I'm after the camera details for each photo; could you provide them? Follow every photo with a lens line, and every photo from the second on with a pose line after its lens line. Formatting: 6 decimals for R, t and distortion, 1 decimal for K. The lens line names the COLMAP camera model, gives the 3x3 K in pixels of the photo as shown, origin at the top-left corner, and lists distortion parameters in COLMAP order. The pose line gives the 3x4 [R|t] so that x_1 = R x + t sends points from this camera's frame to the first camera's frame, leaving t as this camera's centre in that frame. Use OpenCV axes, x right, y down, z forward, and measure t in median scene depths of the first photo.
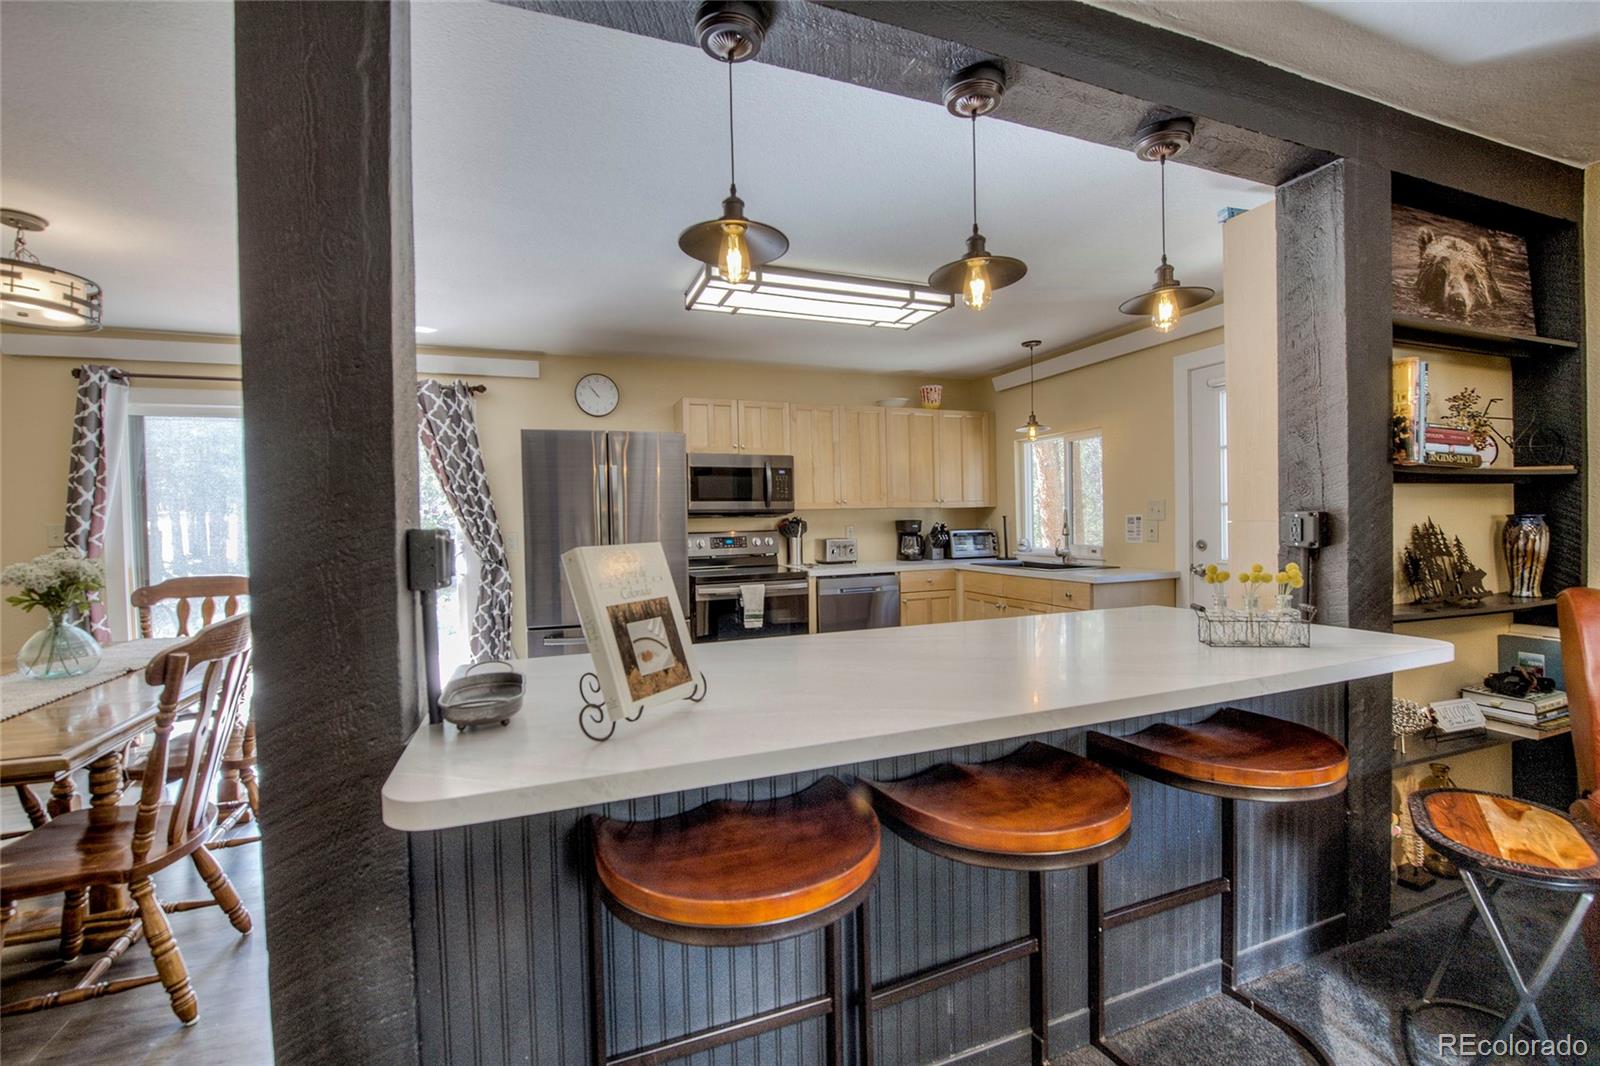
lens RADIAL K [[674.9, 0, 794.9], [0, 674.9, 534.7], [0, 0, 1]] dist [-0.015985, -0.001748]
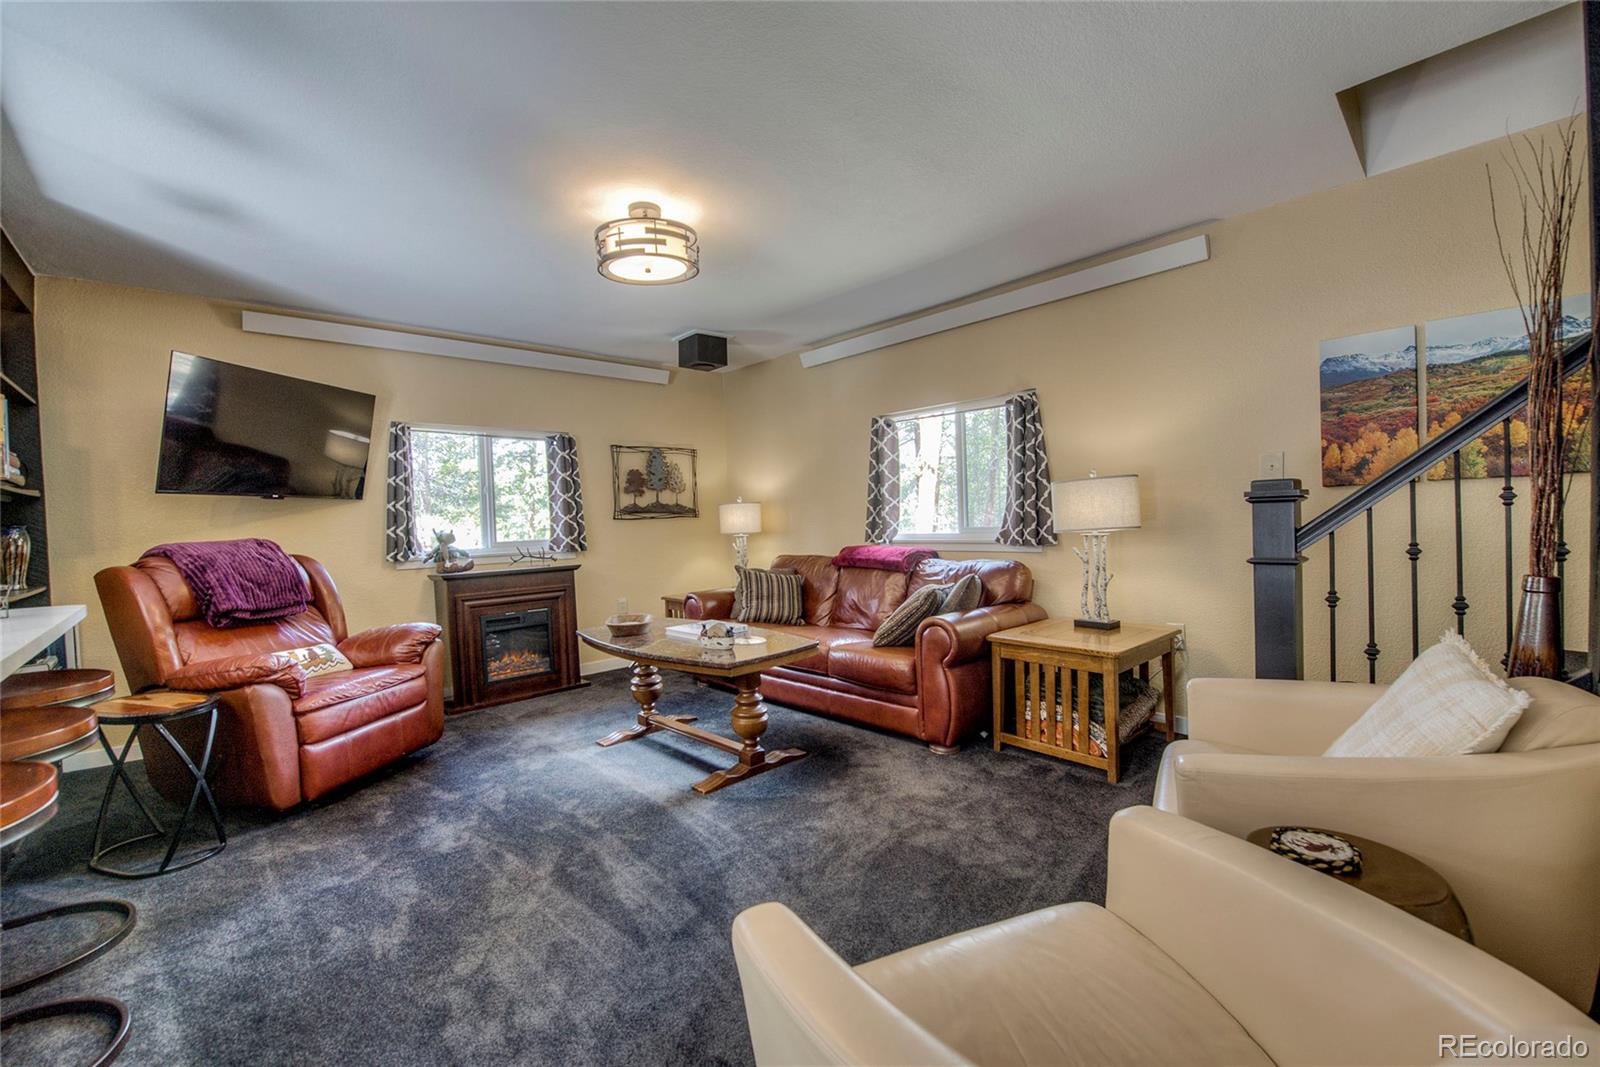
lens RADIAL K [[659.2, 0, 783.5], [0, 659.2, 539.0], [0, 0, 1]] dist [-0.018549, 0.000096]
pose [[-0.382252, -0.000894, 0.924058, -0.378527], [0.057173, 0.998061, 0.024617, 0.029426], [-0.922288, 0.062241, -0.381460, 0.045763]]
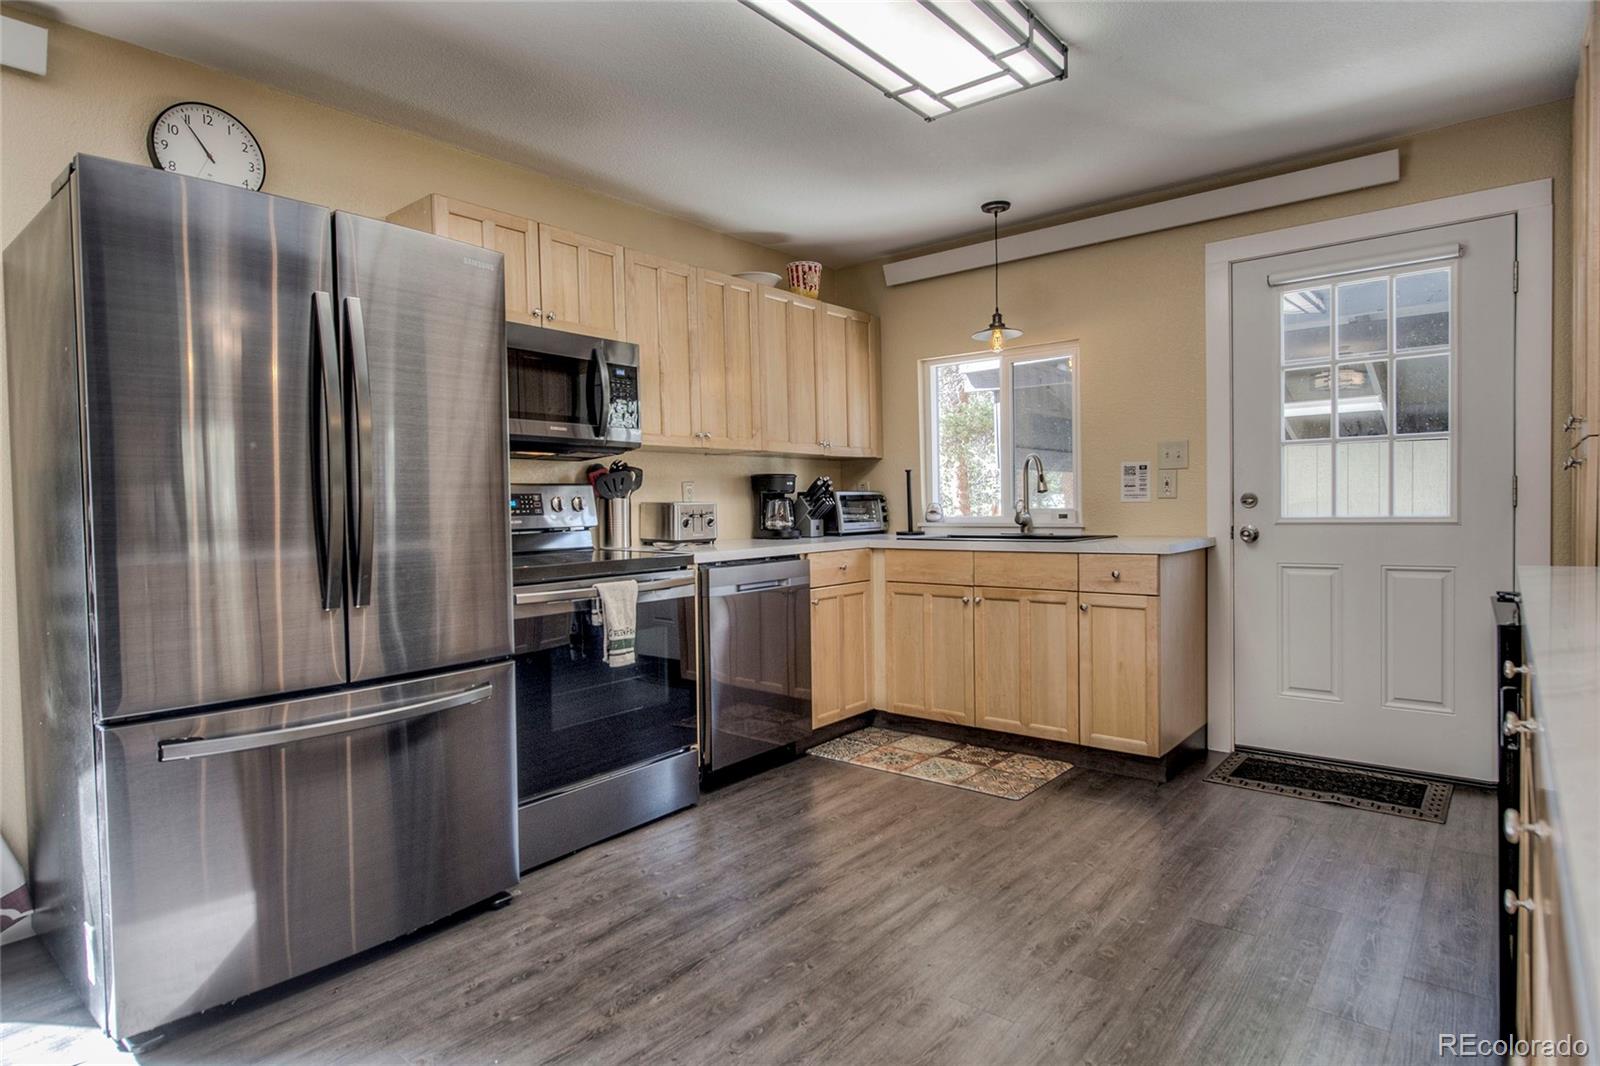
lens RADIAL K [[859.9, 0, 789.2], [0, 859.9, 538.5], [0, 0, 1]] dist [-0.004673, -0.001719]
pose [[0.867862, -0.016647, 0.496526, -0.300701], [0.011809, 0.999847, 0.012881, 0.038861], [-0.496665, -0.005315, 0.867926, 0.418983]]
